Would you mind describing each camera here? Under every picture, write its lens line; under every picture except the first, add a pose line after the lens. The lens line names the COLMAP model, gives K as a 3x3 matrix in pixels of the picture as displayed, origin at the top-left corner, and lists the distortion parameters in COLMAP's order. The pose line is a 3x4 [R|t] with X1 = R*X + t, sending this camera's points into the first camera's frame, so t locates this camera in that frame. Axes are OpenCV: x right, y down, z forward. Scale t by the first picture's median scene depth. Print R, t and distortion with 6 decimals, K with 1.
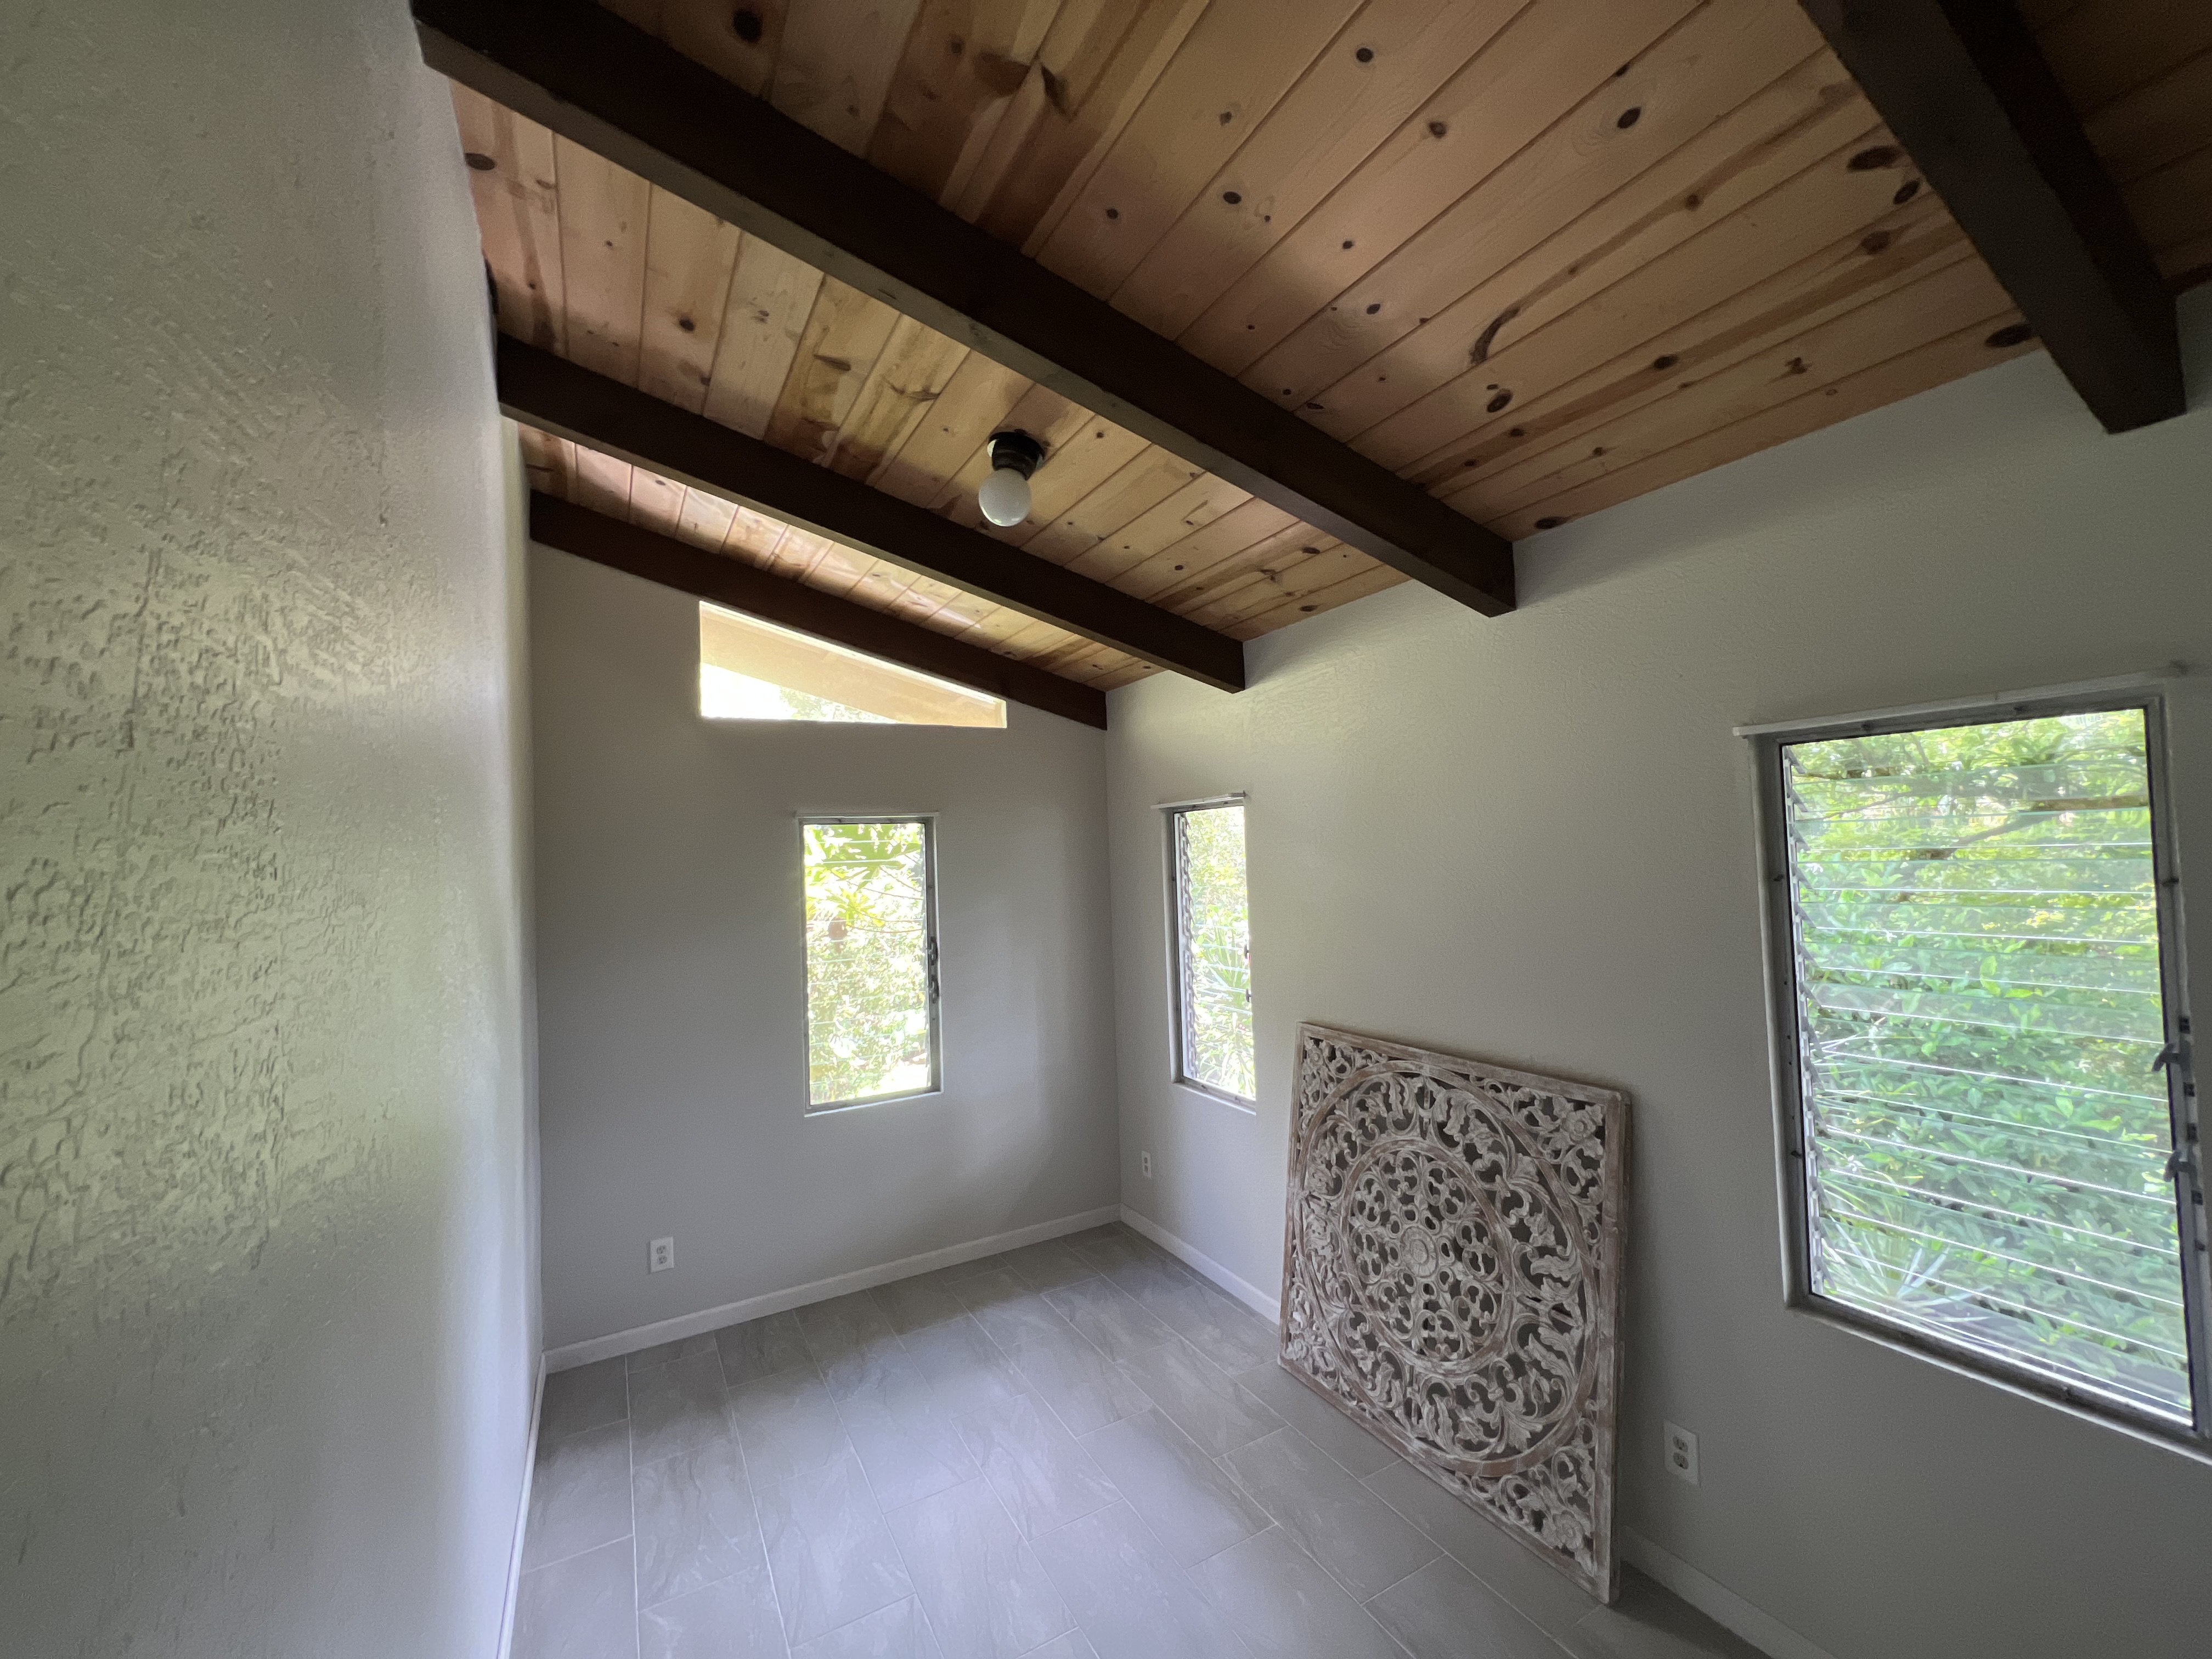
lens RADIAL K [[893.4, 0, 1107.9], [0, 893.4, 828.3], [0, 0, 1]] dist [0.000457, 0.000310]
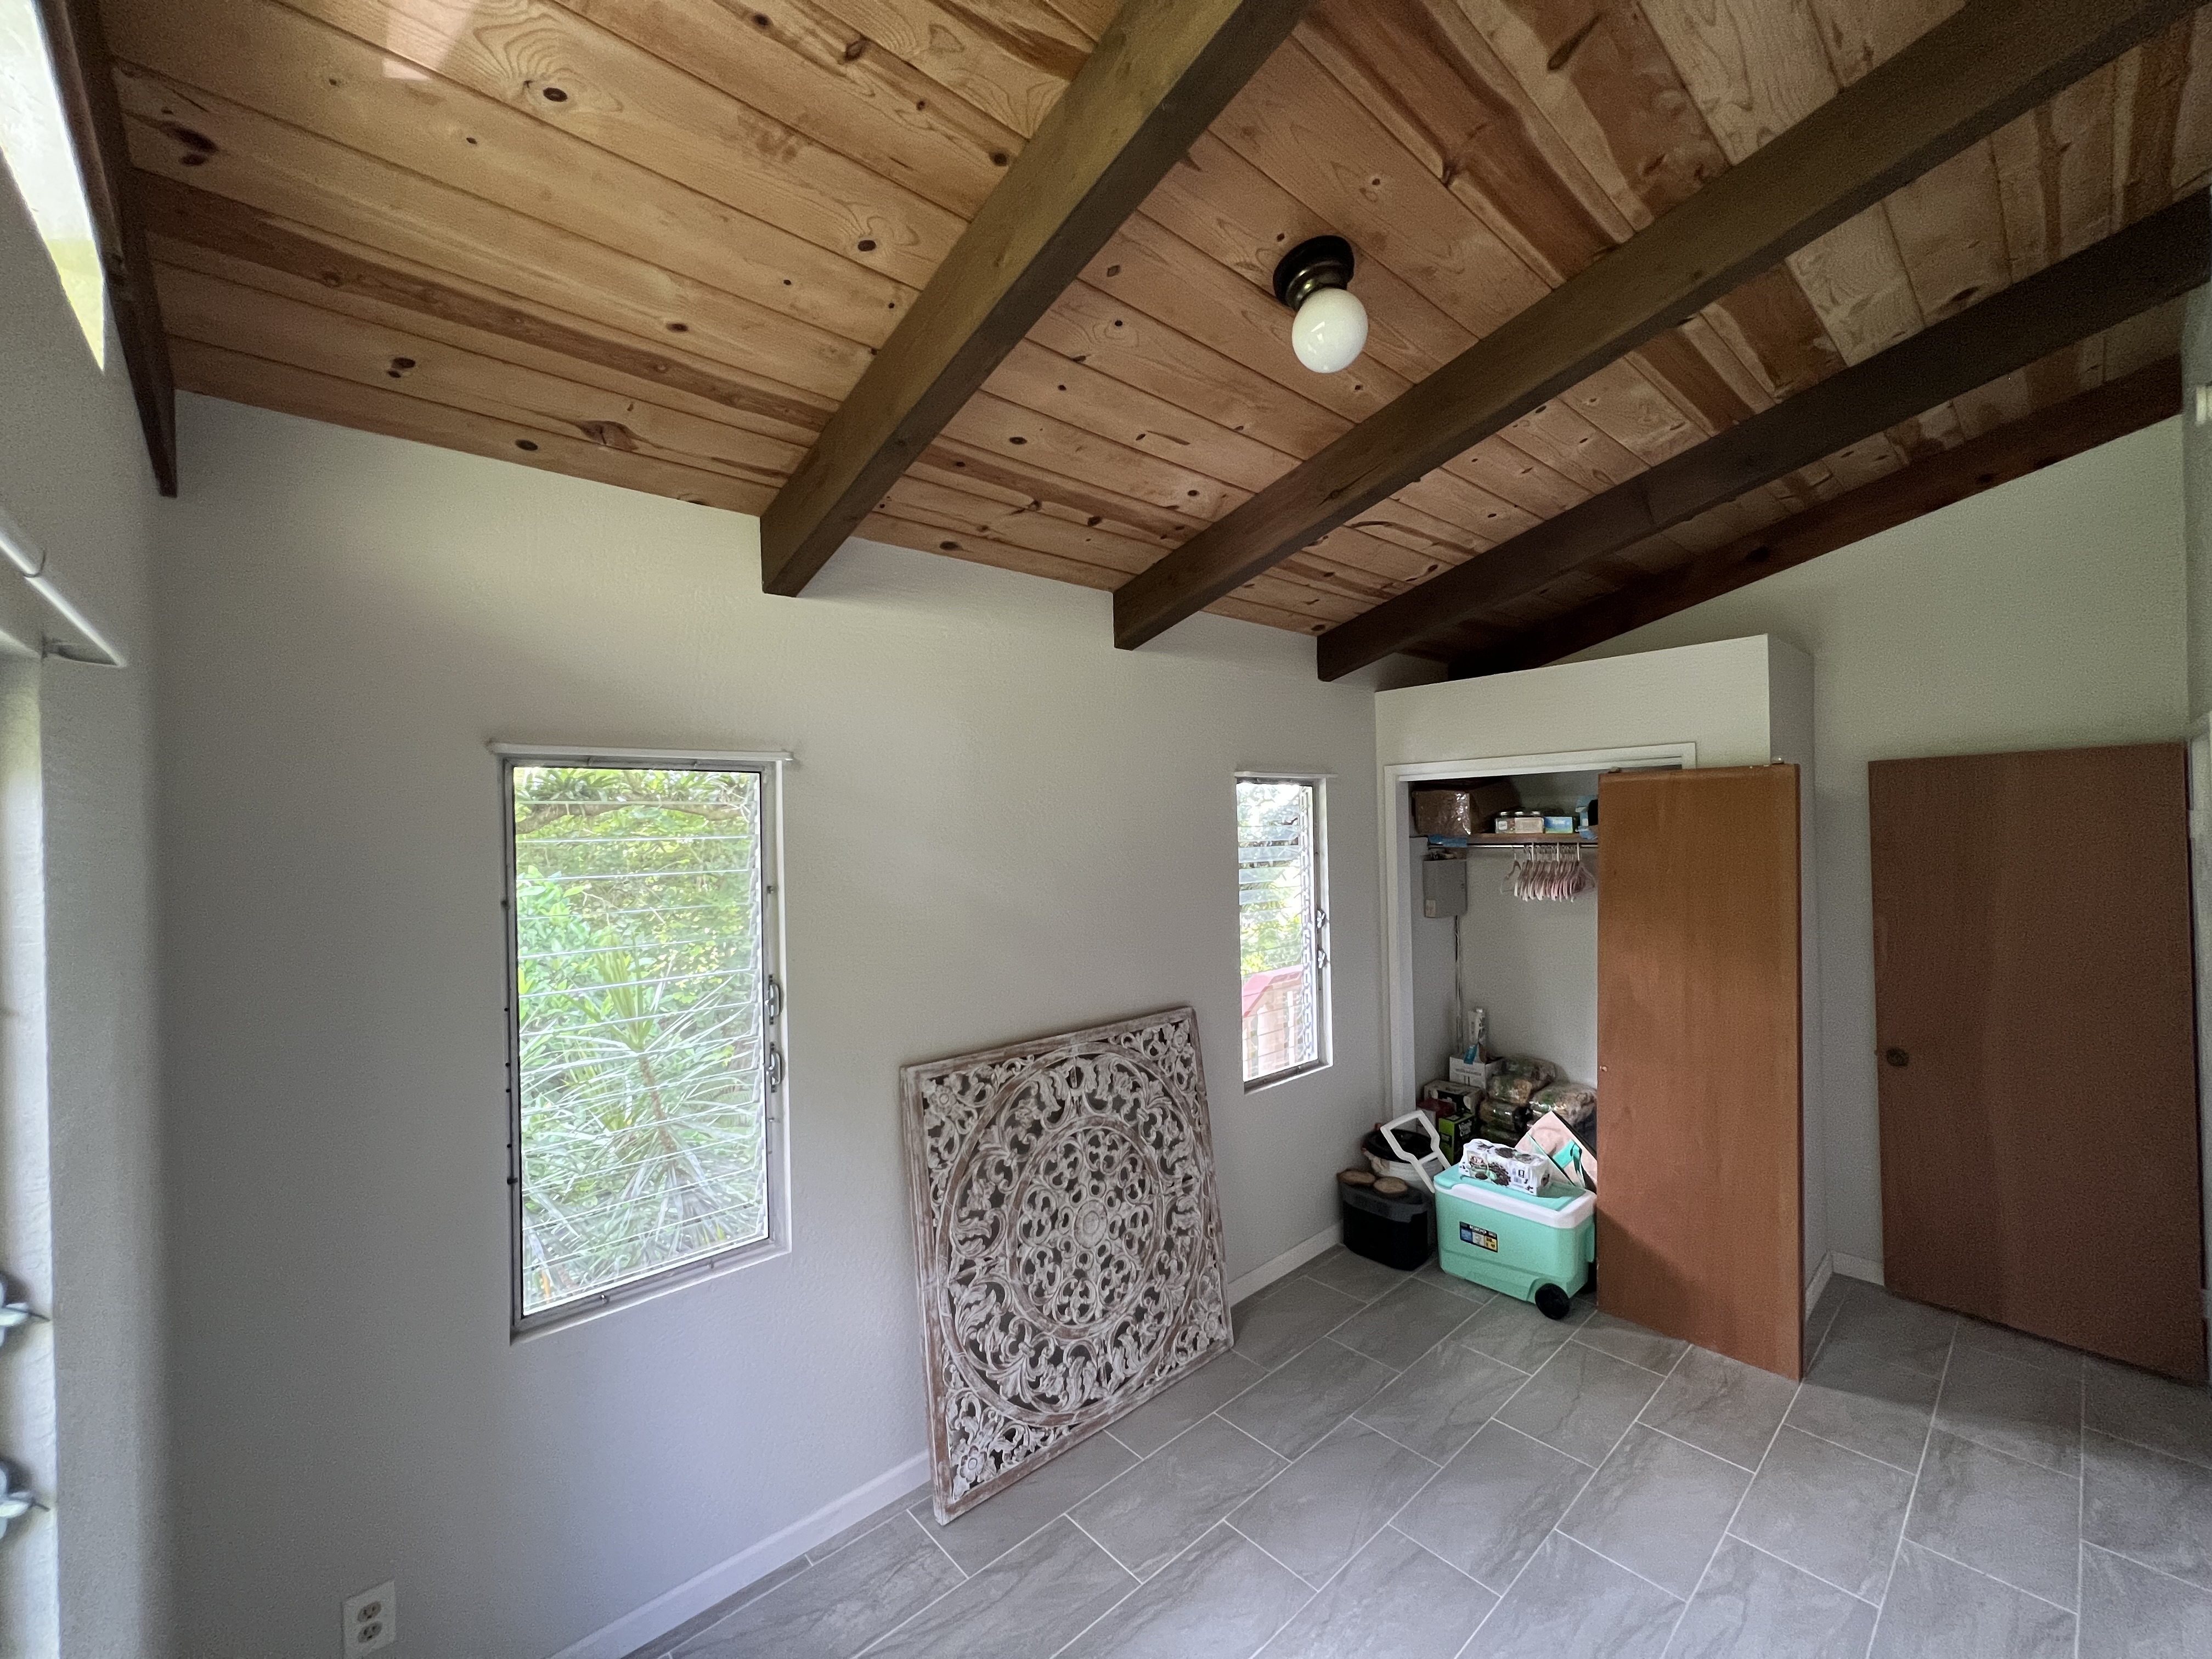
lens RADIAL K [[893.4, 0, 1109.0], [0, 893.4, 828.7], [0, 0, 1]] dist [0.000457, 0.000310]
pose [[-0.221628, 0.041003, 0.974269, -0.710460], [-0.001489, 0.999100, -0.042387, 0.056271], [-0.975130, -0.010845, -0.221367, 1.238711]]
